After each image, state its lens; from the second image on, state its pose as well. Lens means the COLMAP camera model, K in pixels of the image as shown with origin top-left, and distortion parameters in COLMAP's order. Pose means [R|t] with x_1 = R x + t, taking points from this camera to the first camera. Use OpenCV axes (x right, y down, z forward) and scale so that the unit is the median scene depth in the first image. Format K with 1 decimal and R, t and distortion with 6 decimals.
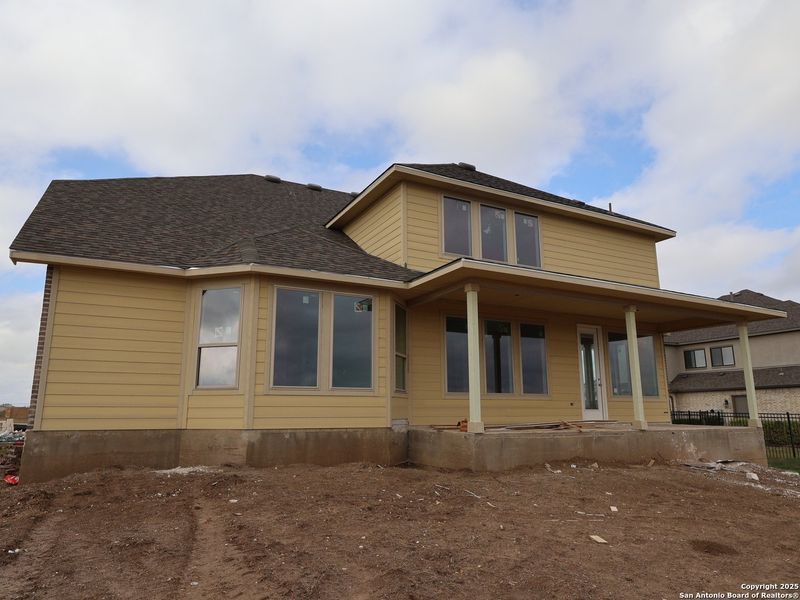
lens RADIAL K [[542.3, 0, 401.3], [0, 542.3, 300.2], [0, 0, 1]] dist [0.006560, 0.001195]
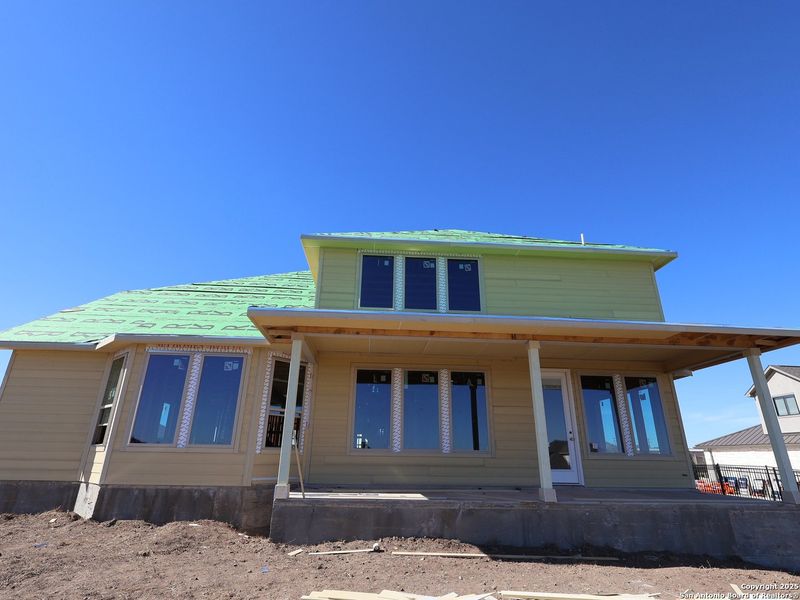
lens RADIAL K [[408.8, 0, 399.7], [0, 408.8, 304.4], [0, 0, 1]] dist [-0.004915, -0.000739]
pose [[0.909048, -0.136333, -0.393758, 0.578280], [0.070287, 0.981590, -0.177595, 0.064340], [0.410721, 0.133766, 0.901895, 0.418440]]
